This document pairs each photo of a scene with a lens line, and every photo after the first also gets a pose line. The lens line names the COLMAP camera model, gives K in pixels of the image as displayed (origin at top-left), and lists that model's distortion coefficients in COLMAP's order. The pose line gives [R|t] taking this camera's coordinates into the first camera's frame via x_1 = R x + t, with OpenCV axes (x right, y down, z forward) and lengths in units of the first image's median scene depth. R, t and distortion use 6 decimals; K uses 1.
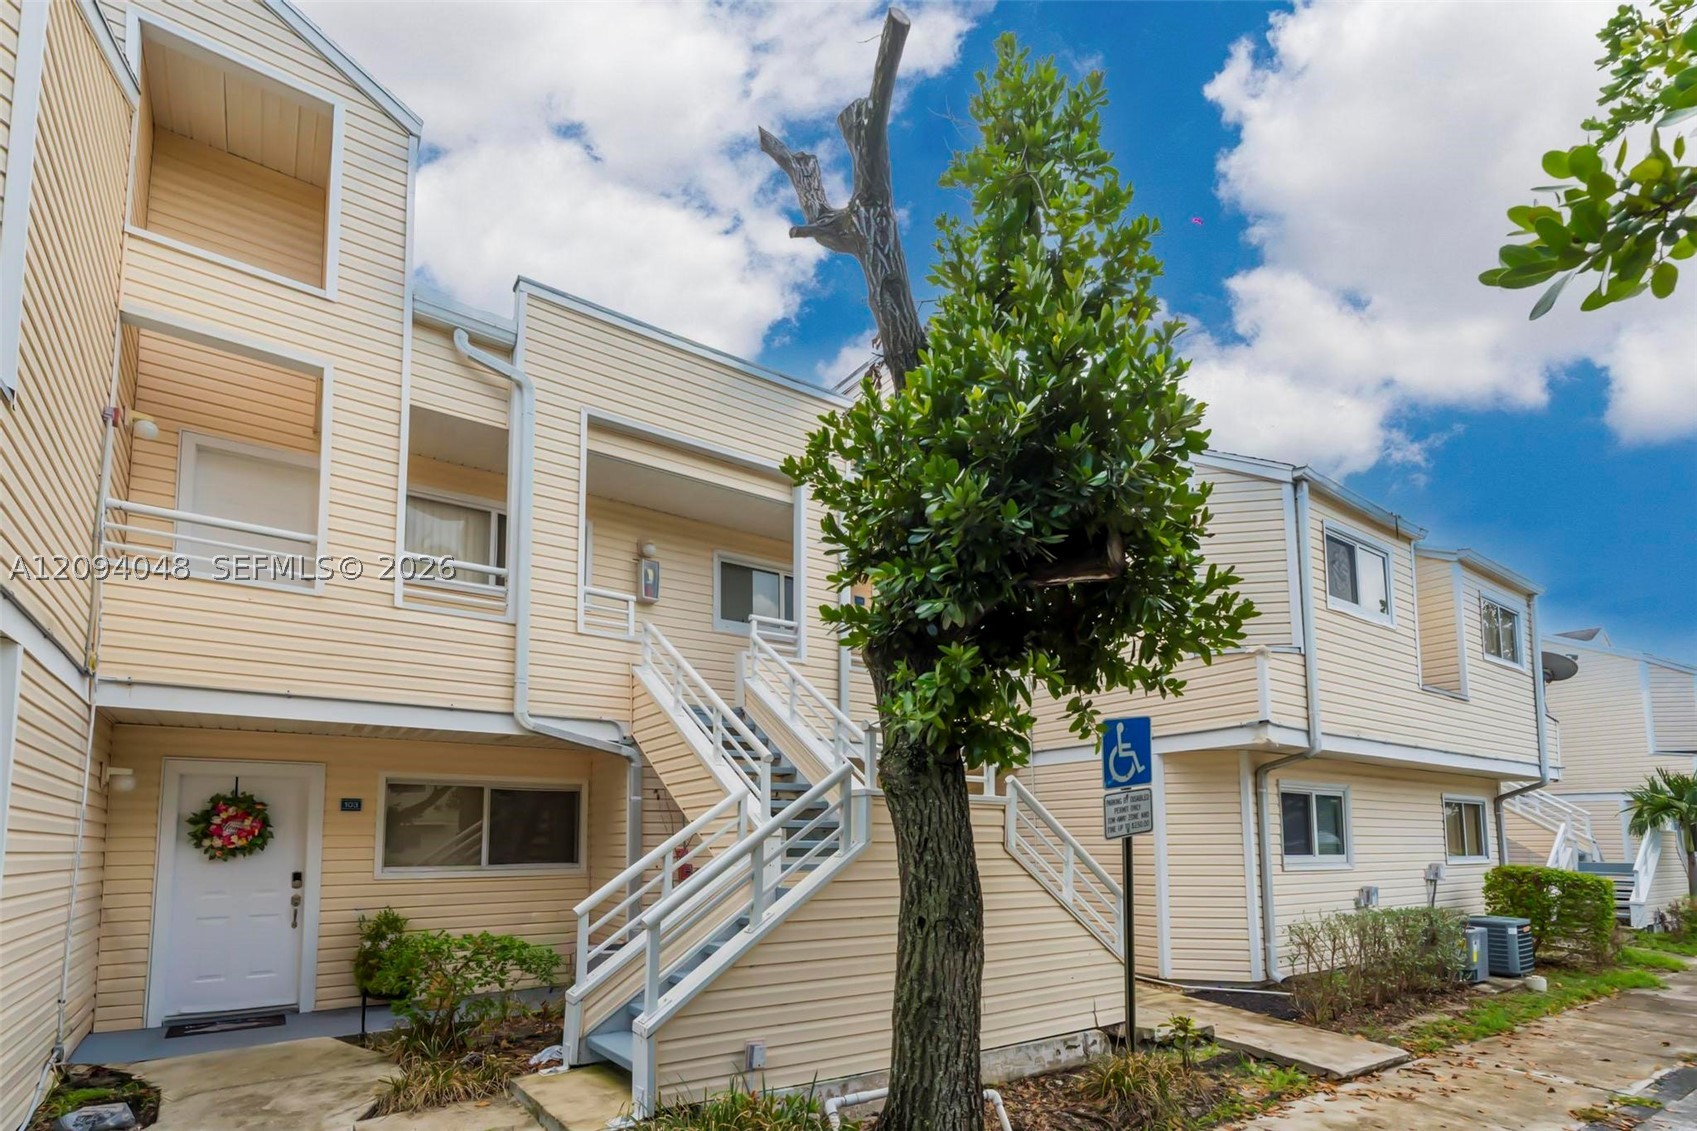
lens RADIAL K [[771.7, 0, 840.0], [0, 771.7, 561.2], [0, 0, 1]] dist [0.010187, 0.000712]
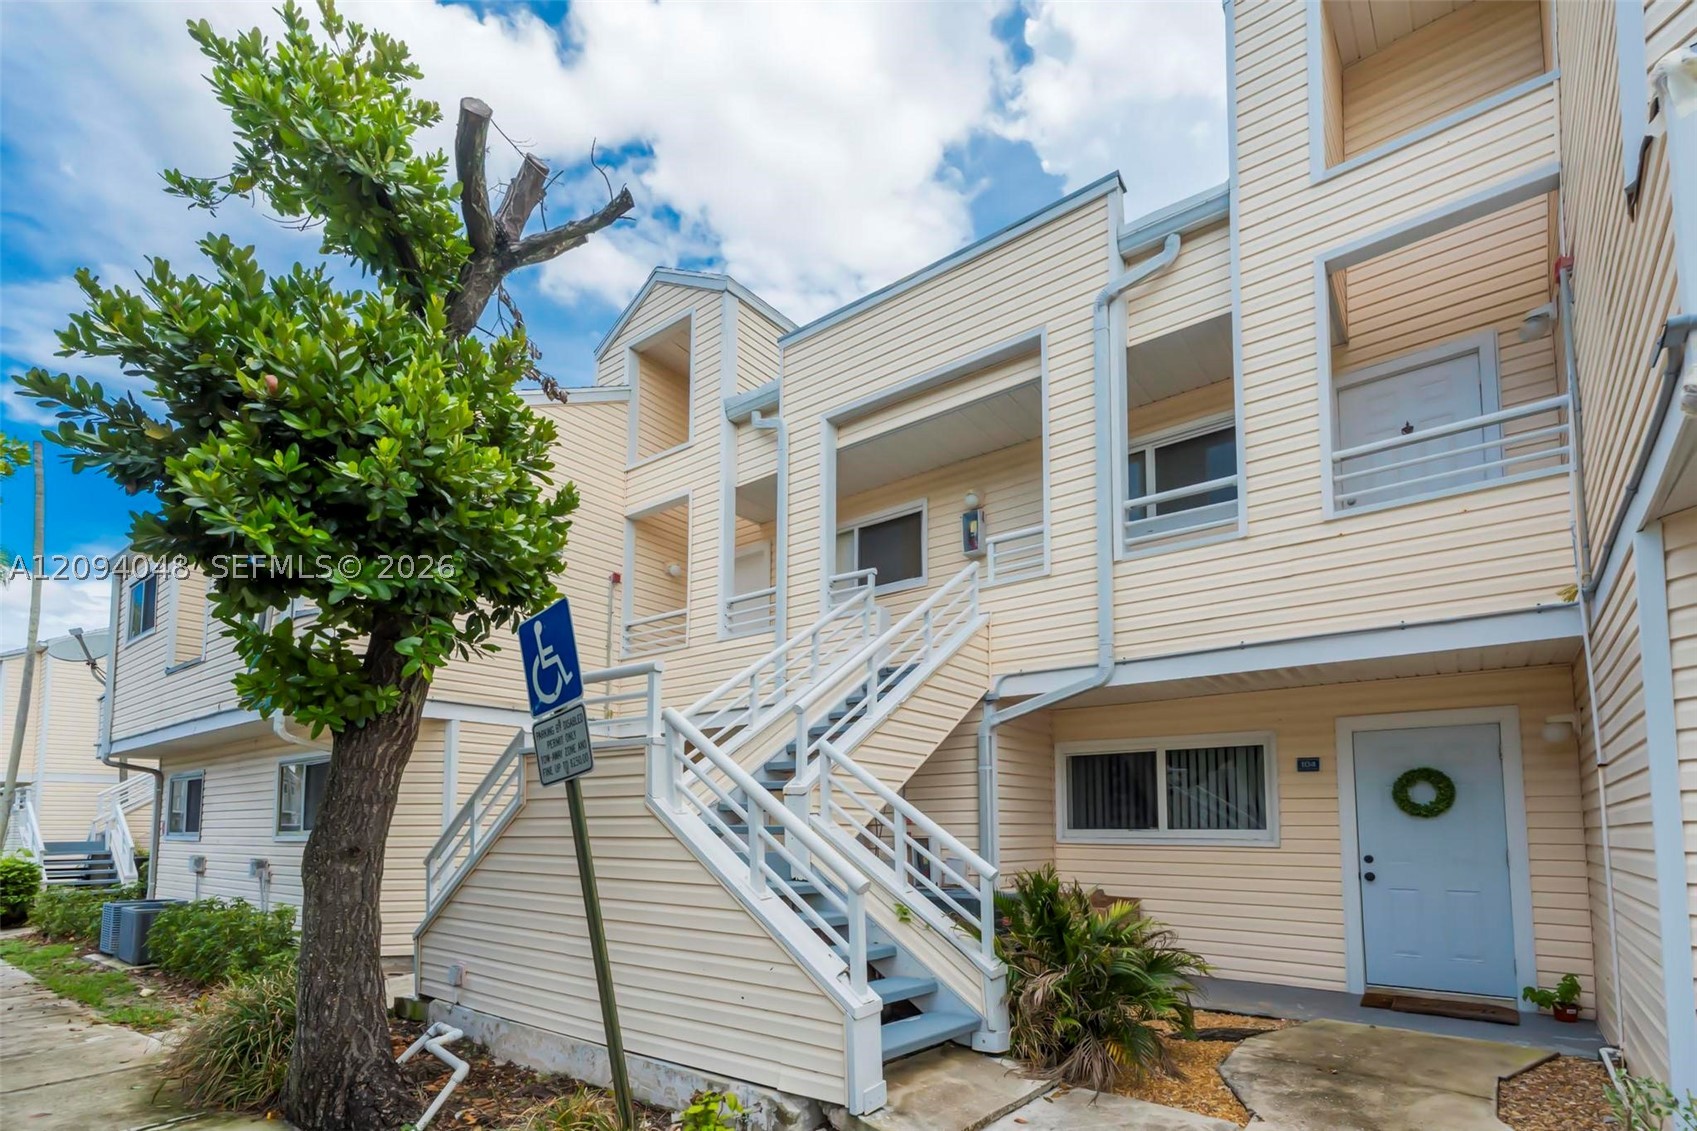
lens RADIAL K [[771.7, 0, 840.0], [0, 771.7, 561.2], [0, 0, 1]] dist [0.010187, 0.000712]
pose [[0.283413, -0.292407, -0.913332, 1.095439], [0.333931, 0.922869, -0.191840, 0.384786], [0.898981, -0.250620, 0.359197, 1.010399]]
